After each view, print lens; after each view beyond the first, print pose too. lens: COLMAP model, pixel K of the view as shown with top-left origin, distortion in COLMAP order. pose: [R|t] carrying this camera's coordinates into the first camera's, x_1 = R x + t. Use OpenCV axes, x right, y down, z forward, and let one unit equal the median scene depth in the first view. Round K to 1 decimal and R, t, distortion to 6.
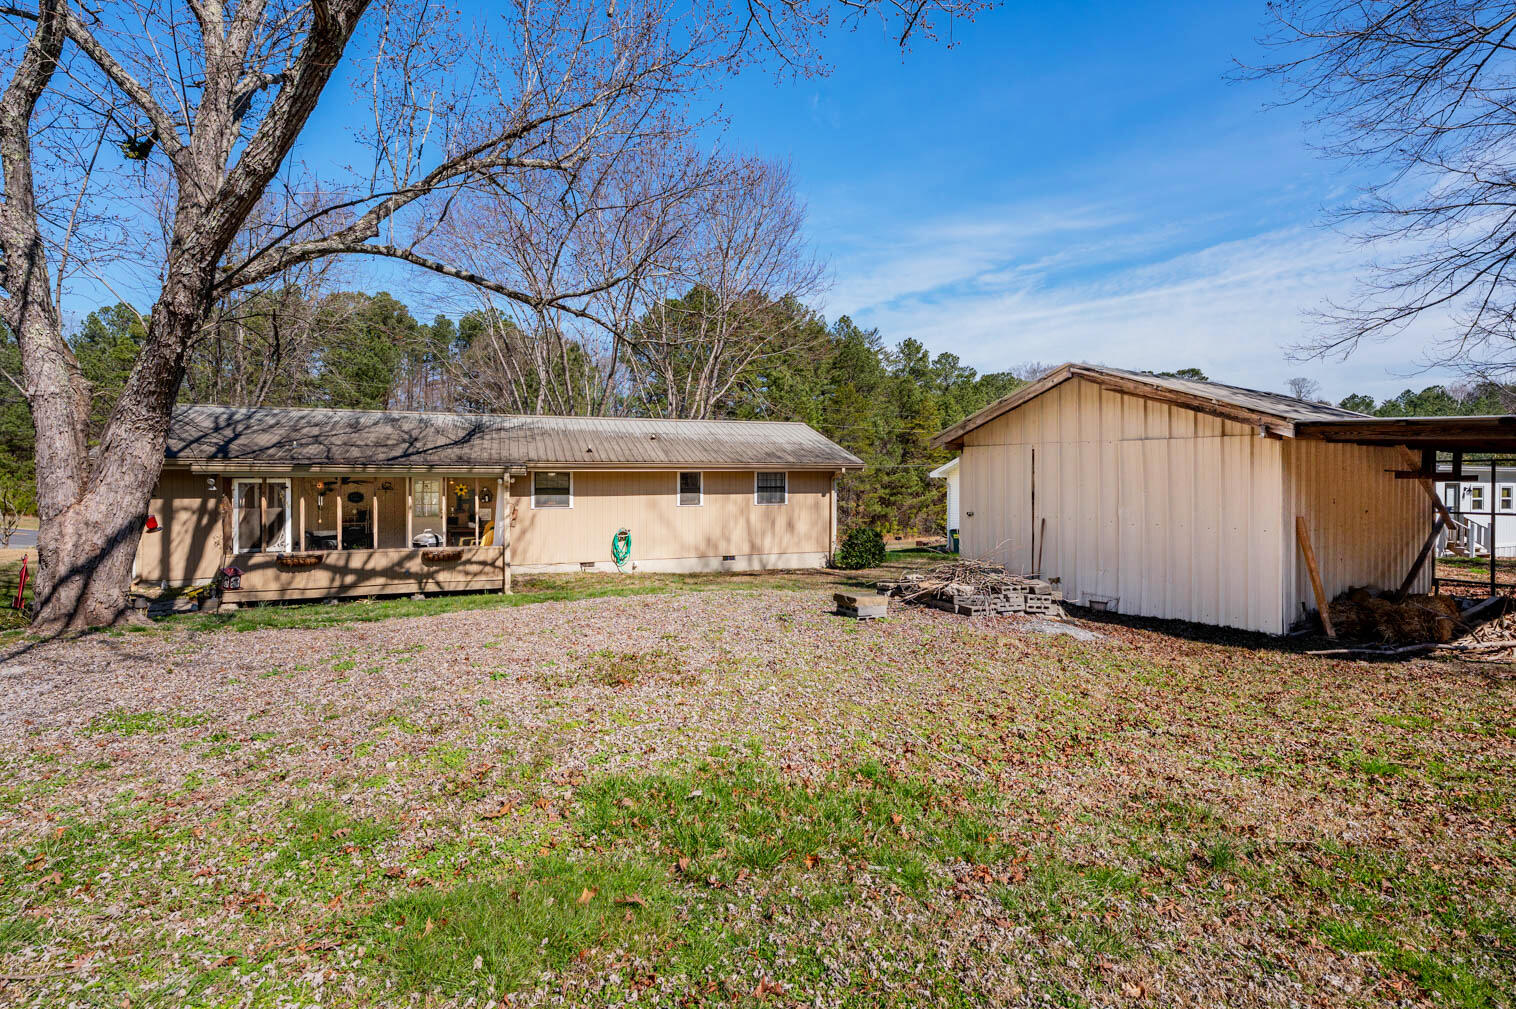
lens RADIAL K [[634.9, 0, 747.1], [0, 634.9, 476.5], [0, 0, 1]] dist [-0.002122, 0.000225]
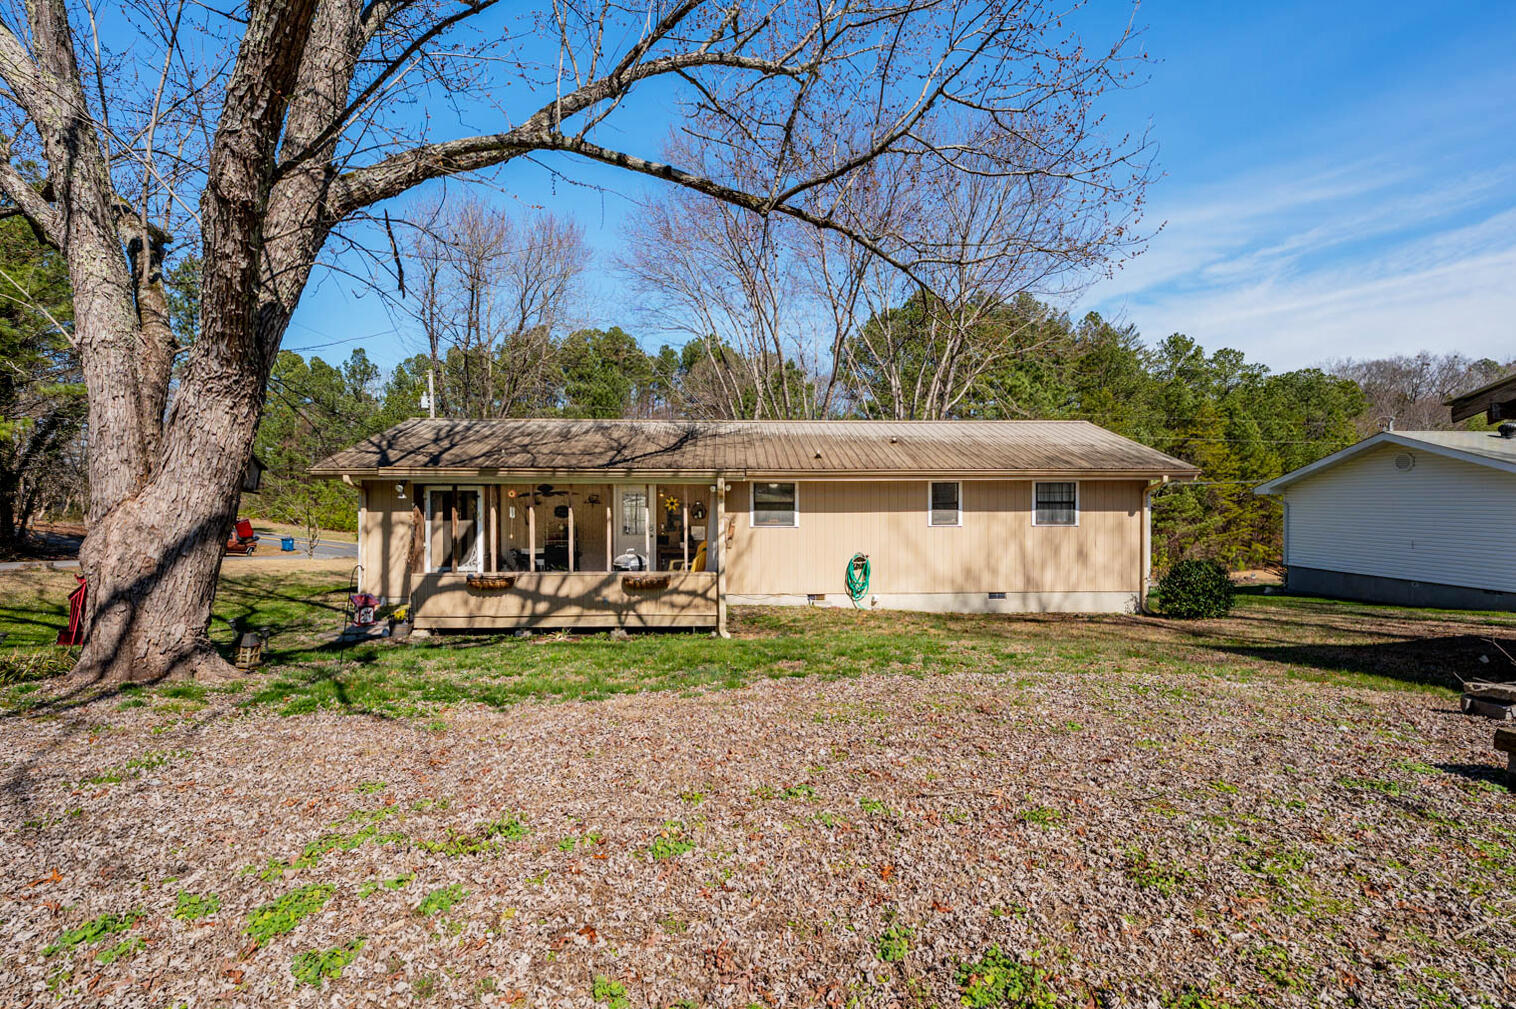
lens RADIAL K [[634.9, 0, 758.1], [0, 634.9, 515.4], [0, 0, 1]] dist [-0.002122, 0.000225]
pose [[0.952105, 0.003136, -0.305754, -0.084203], [0.003011, 0.999803, 0.019632, 0.021248], [0.305756, -0.019612, 0.951908, 0.237116]]
